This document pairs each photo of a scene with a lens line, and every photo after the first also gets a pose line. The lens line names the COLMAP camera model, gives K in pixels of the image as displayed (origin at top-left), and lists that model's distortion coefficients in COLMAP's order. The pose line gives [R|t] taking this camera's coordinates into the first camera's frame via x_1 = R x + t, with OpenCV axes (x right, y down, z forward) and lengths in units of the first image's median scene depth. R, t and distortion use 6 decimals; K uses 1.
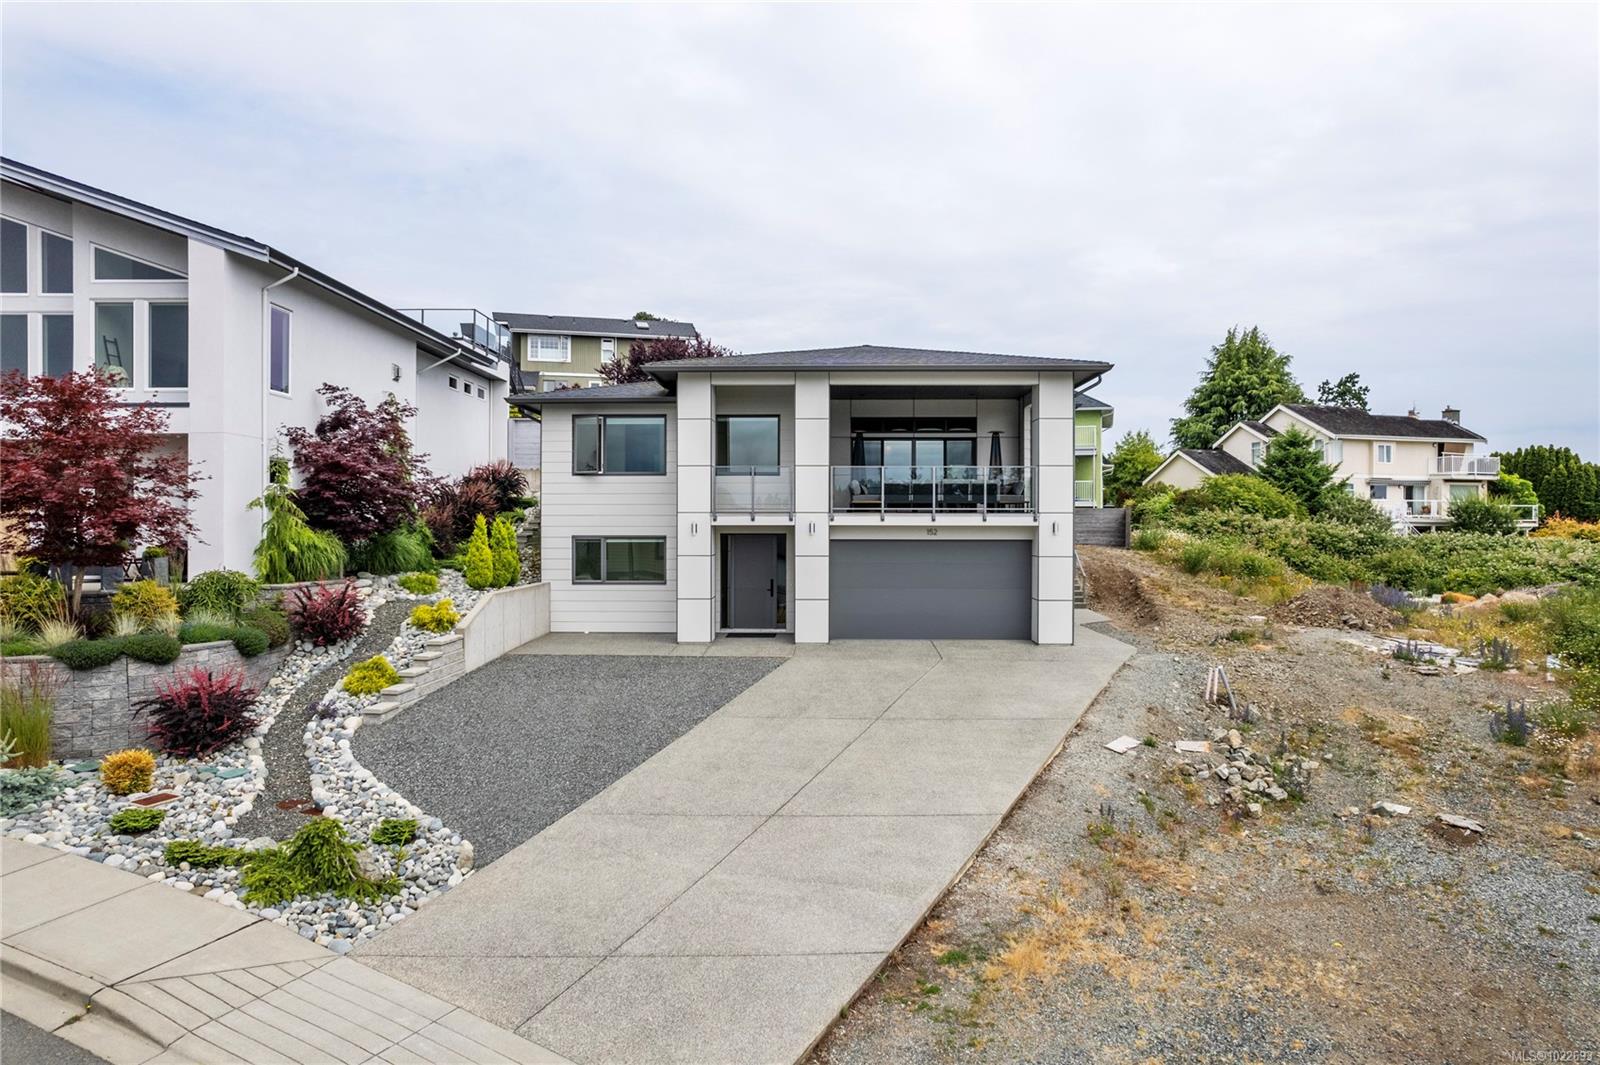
lens RADIAL K [[1024.5, 0, 801.6], [0, 1024.5, 533.5], [0, 0, 1]] dist [-0.084794, 0.080316]
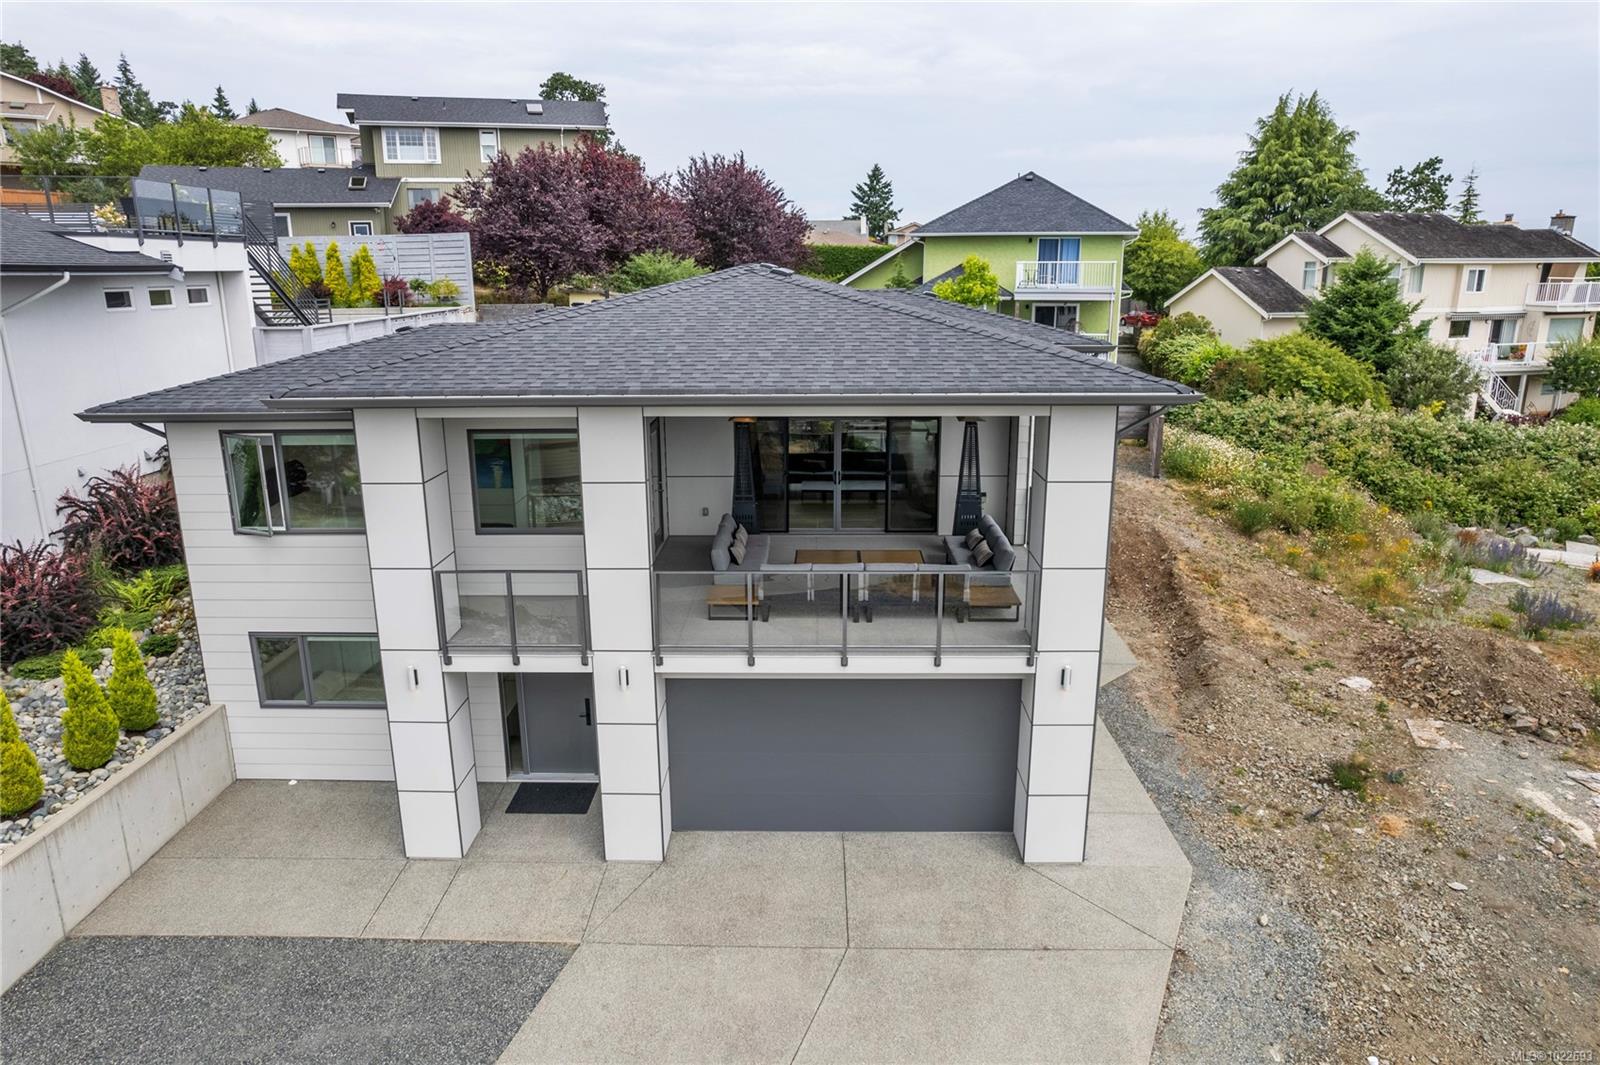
lens RADIAL K [[1024.5, 0, 801.6], [0, 1024.5, 533.5], [0, 0, 1]] dist [-0.084794, 0.080316]
pose [[0.999932, -0.008362, 0.008139, 0.102017], [0.006112, 0.969456, 0.245190, -0.214236], [-0.009940, -0.245124, 0.969441, 0.484784]]
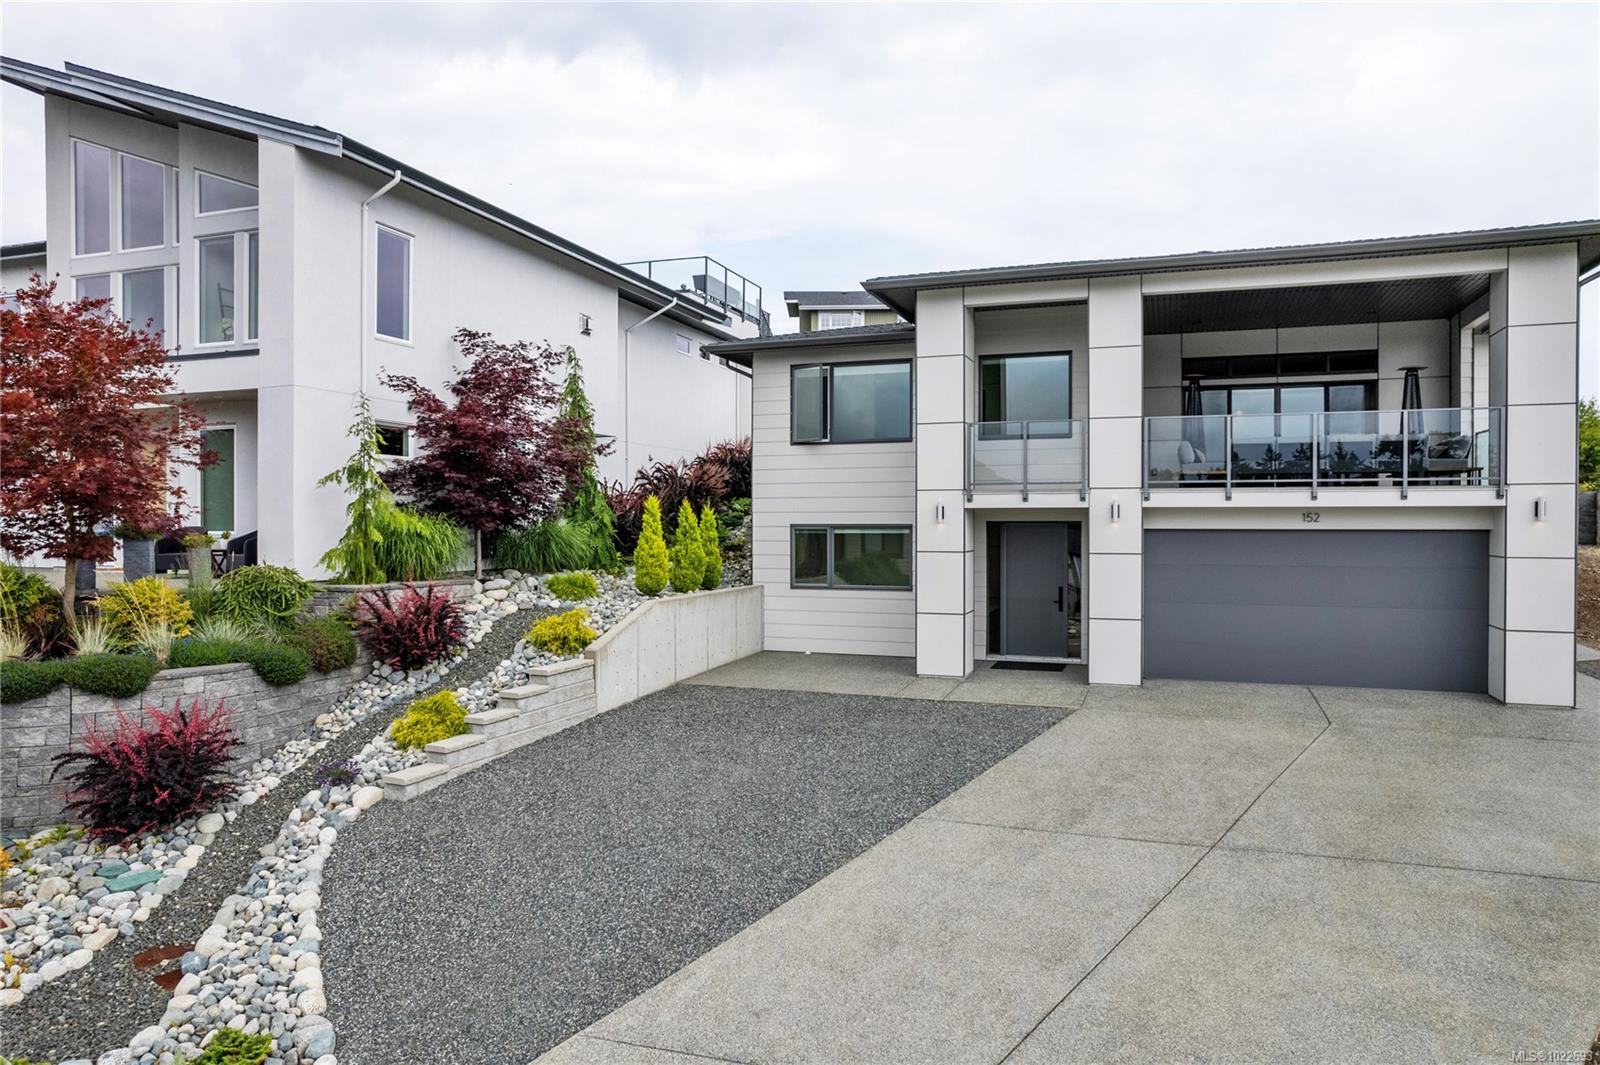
lens RADIAL K [[1024.5, 0, 801.6], [0, 1024.5, 533.5], [0, 0, 1]] dist [-0.084794, 0.080316]
pose [[0.948126, 0.002024, -0.317888, 0.026941], [-0.001336, 0.999996, 0.002385, 0.007725], [0.317891, -0.001837, 0.948125, 0.308203]]
